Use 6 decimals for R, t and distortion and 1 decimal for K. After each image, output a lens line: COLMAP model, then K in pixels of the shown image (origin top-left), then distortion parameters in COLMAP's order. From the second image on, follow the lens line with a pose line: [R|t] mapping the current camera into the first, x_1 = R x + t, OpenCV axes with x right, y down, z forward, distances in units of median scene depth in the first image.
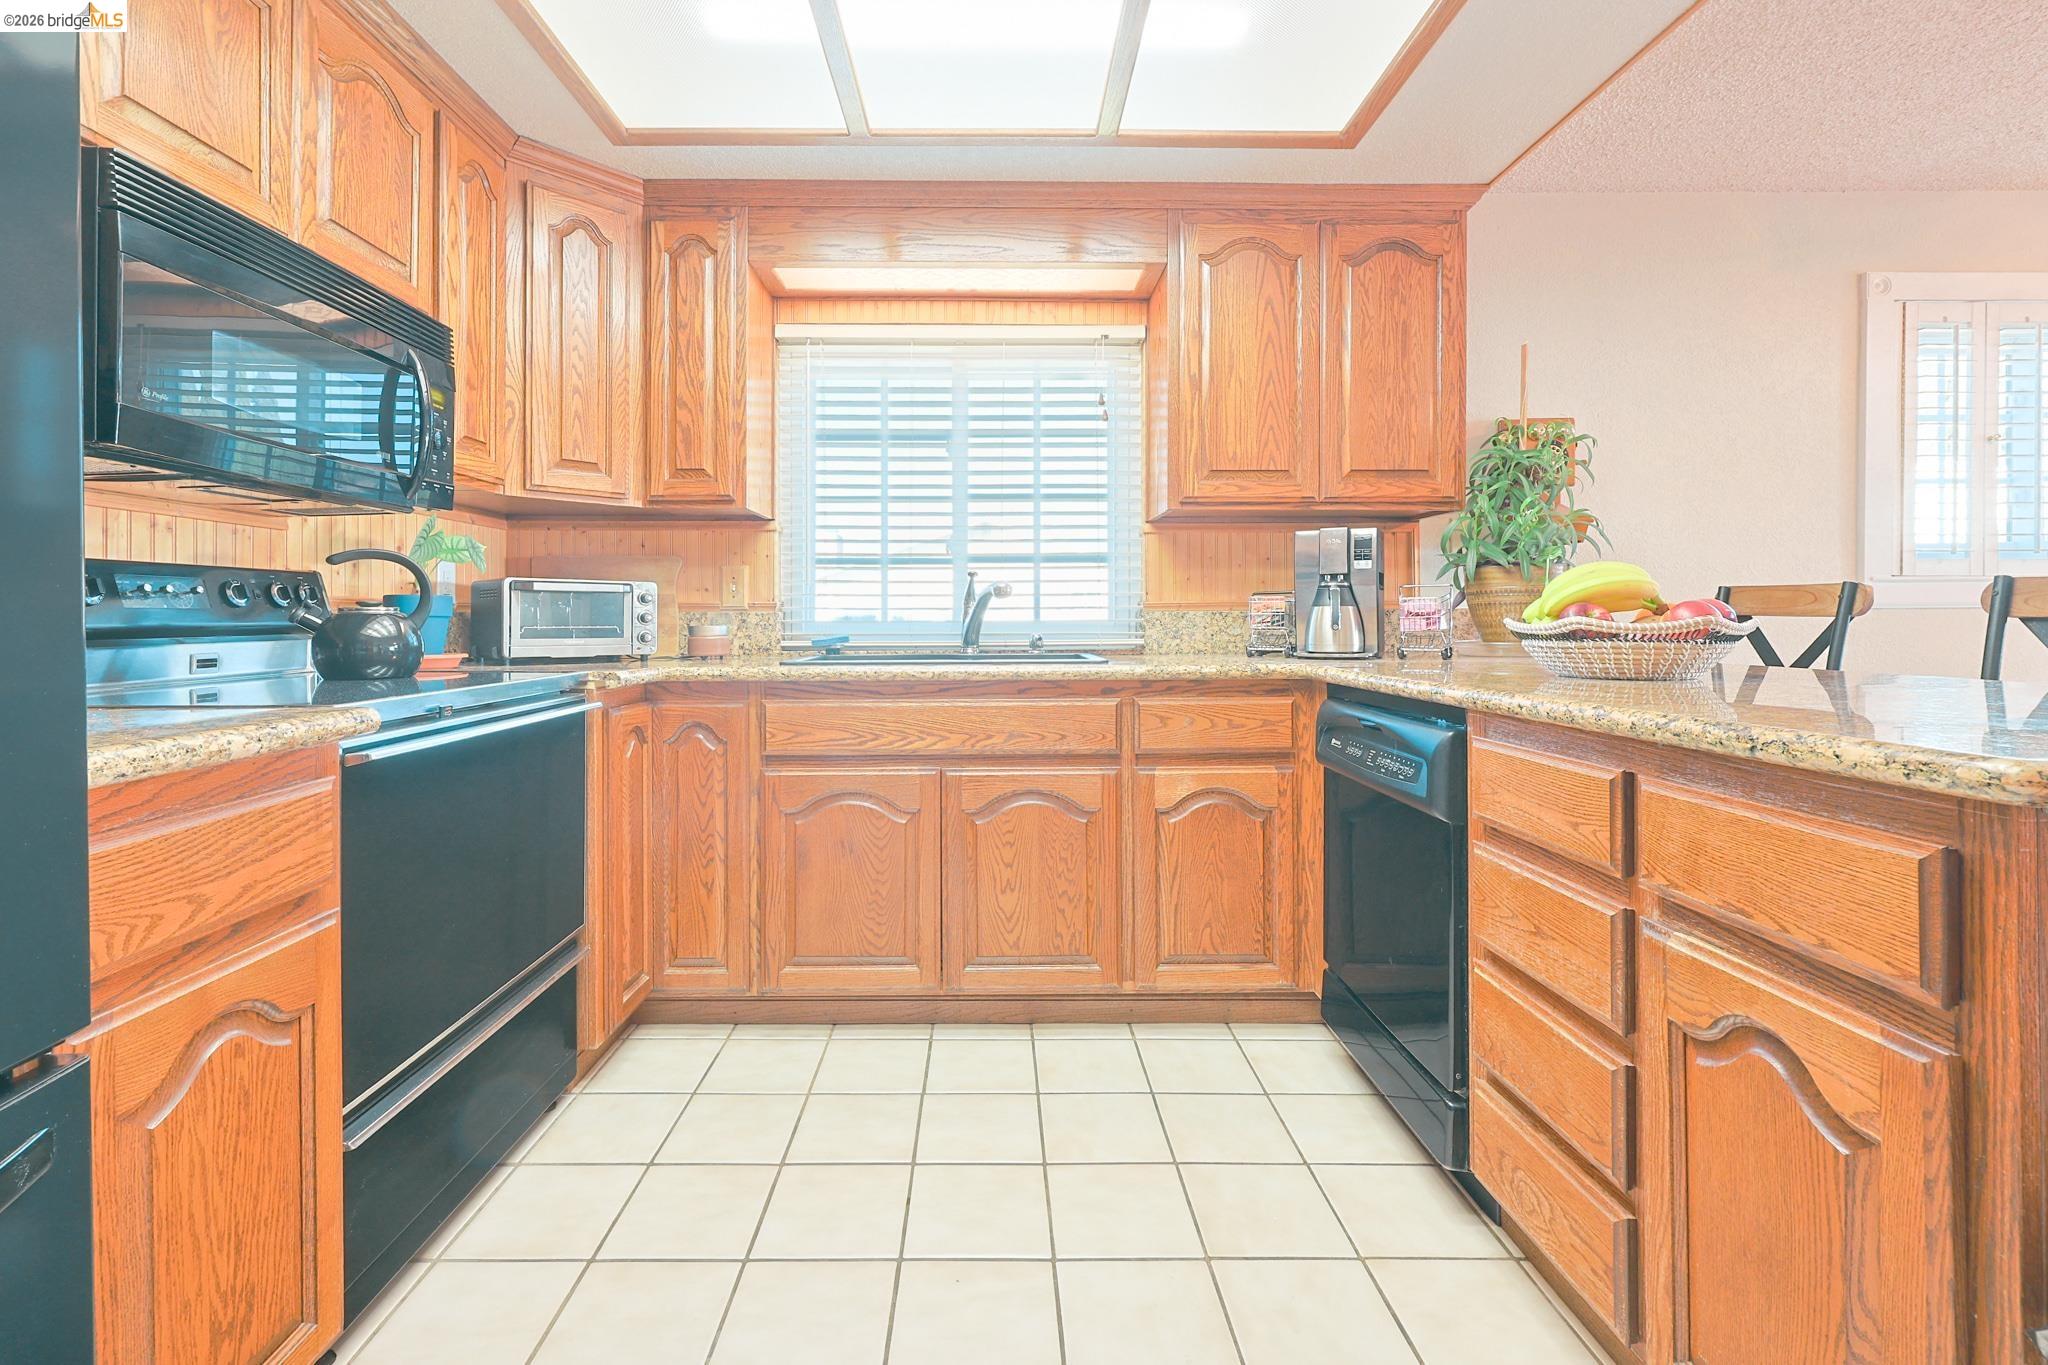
lens RADIAL K [[883.8, 0, 999.5], [0, 883.8, 619.0], [0, 0, 1]] dist [-0.001748, 0.000376]
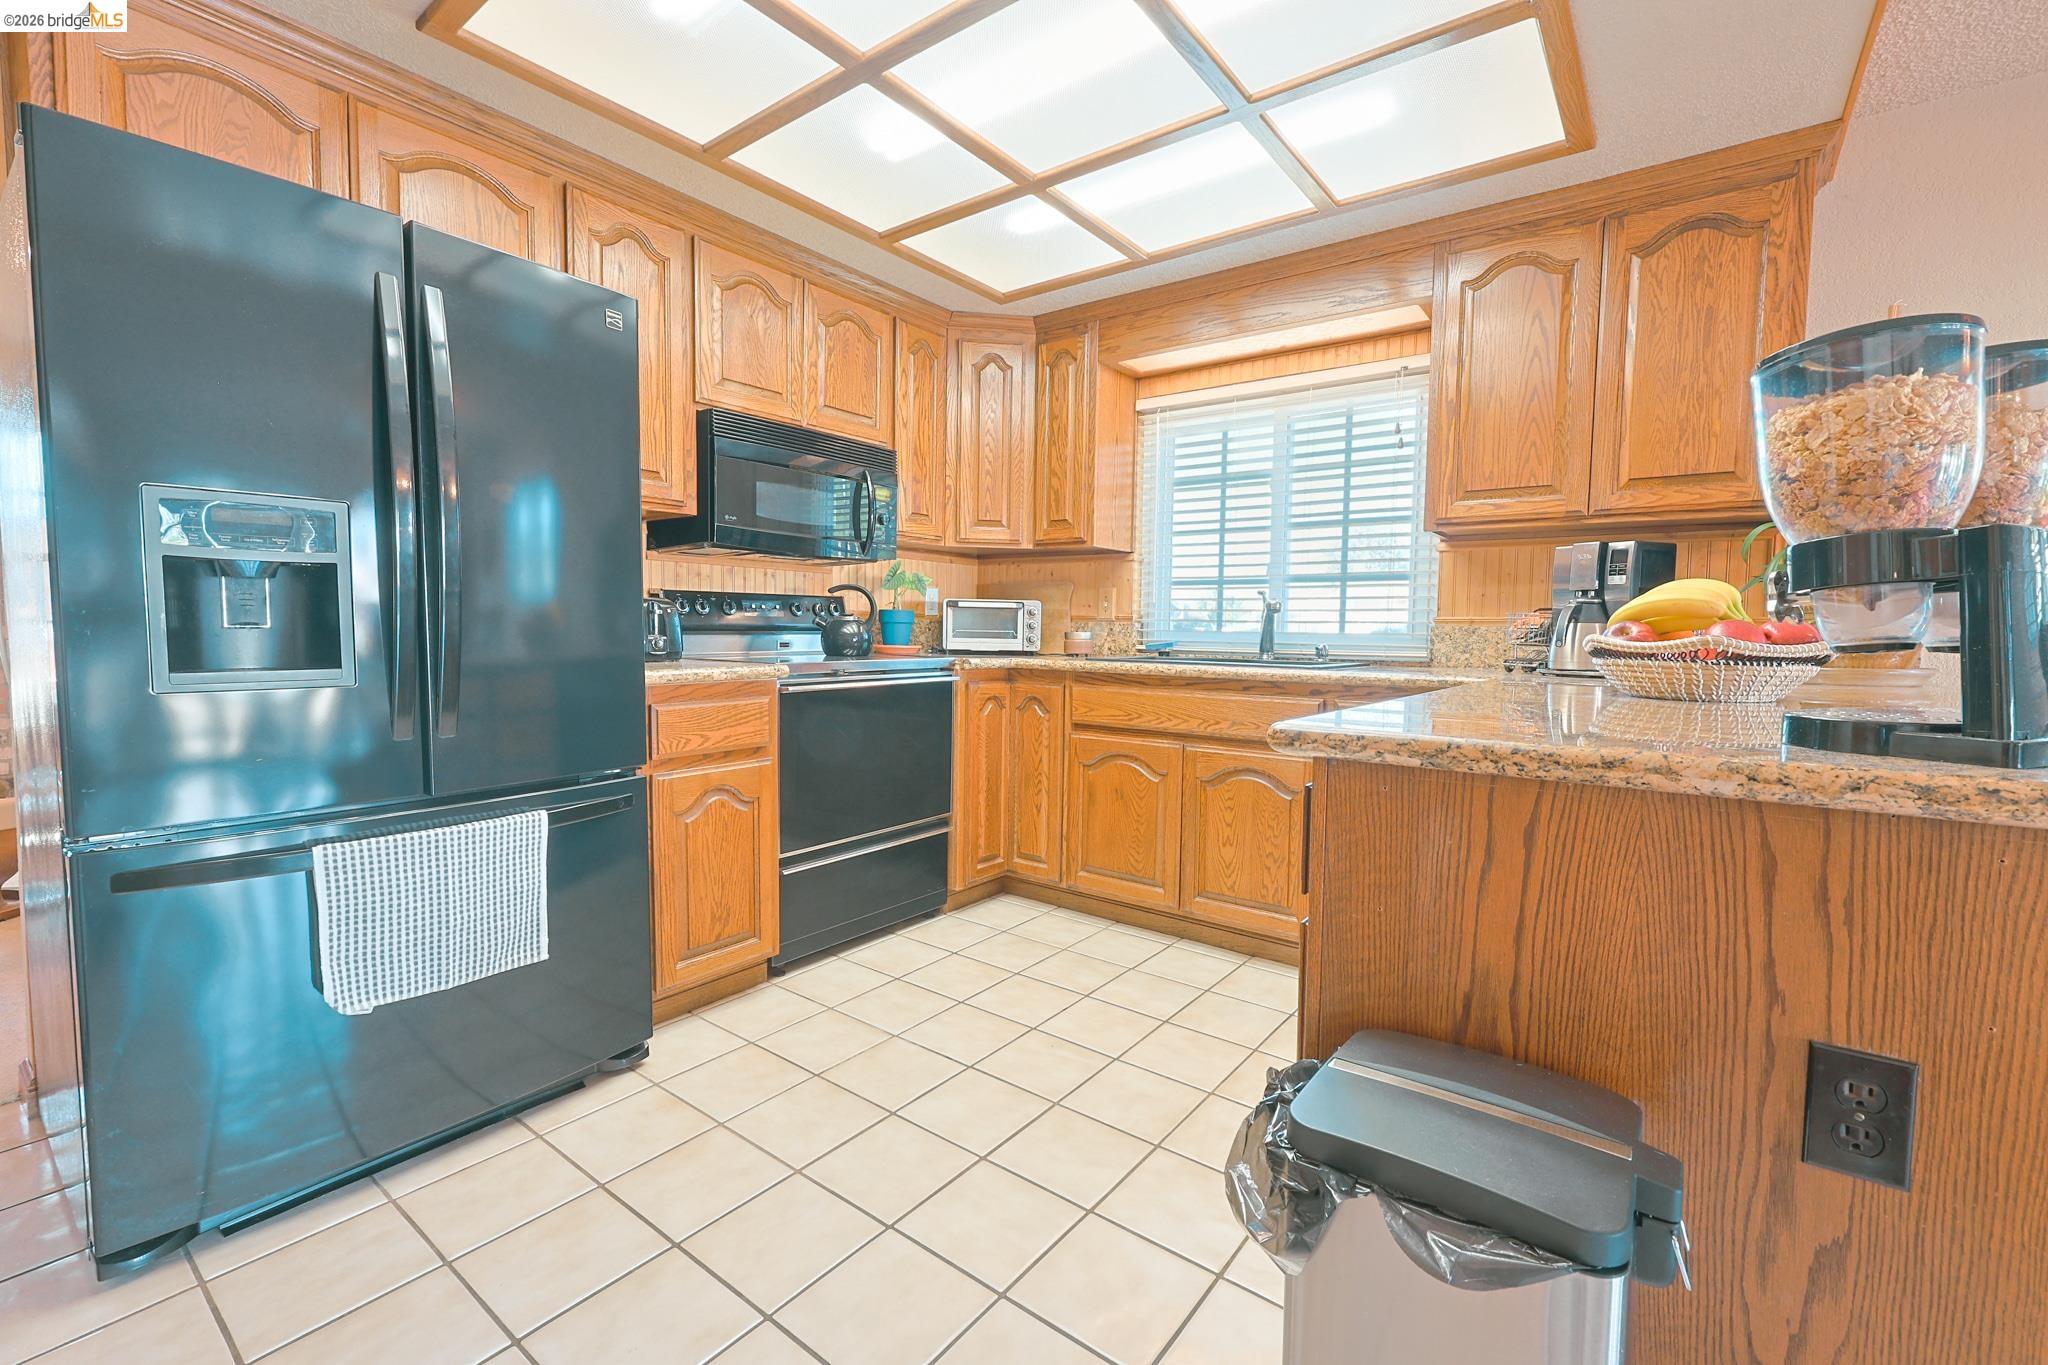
lens RADIAL K [[879.1, 0, 1051.0], [0, 879.1, 678.7], [0, 0, 1]] dist [0.001093, 0.000016]
pose [[0.800584, 0.049552, -0.597168, 0.542189], [-0.017415, 0.998078, 0.059472, -0.000792], [0.598967, -0.037212, 0.799908, -0.150450]]
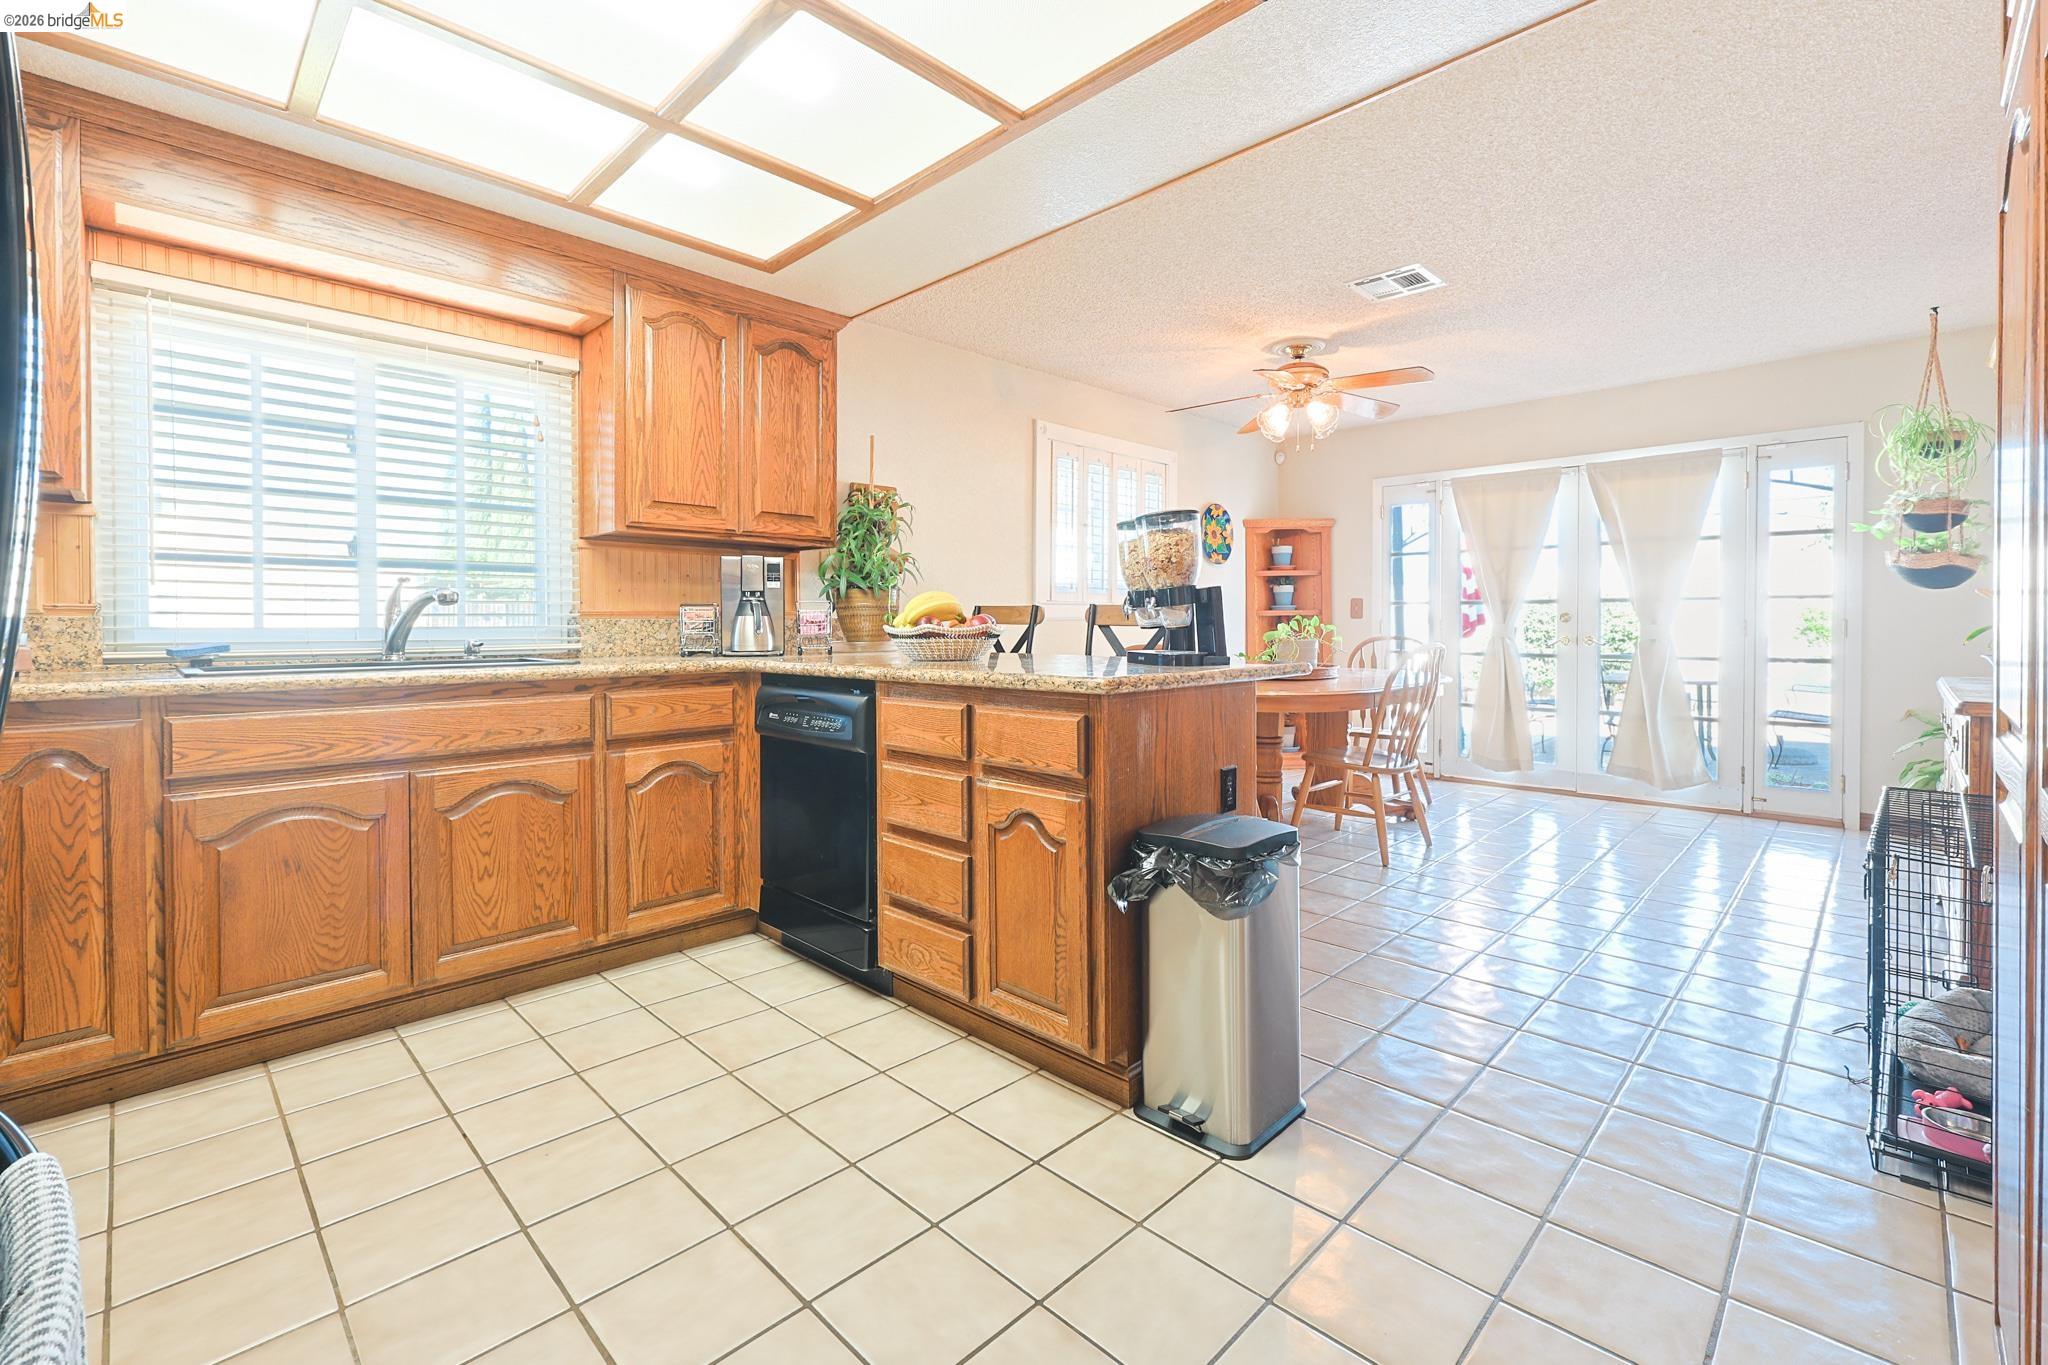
lens RADIAL K [[879.1, 0, 1031.2], [0, 879.1, 636.6], [0, 0, 1]] dist [0.001093, 0.000016]
pose [[0.704022, -0.008248, 0.710130, -0.278699], [0.000136, 0.999934, 0.011478, 0.001329], [-0.710178, -0.007984, 0.703977, -0.224696]]
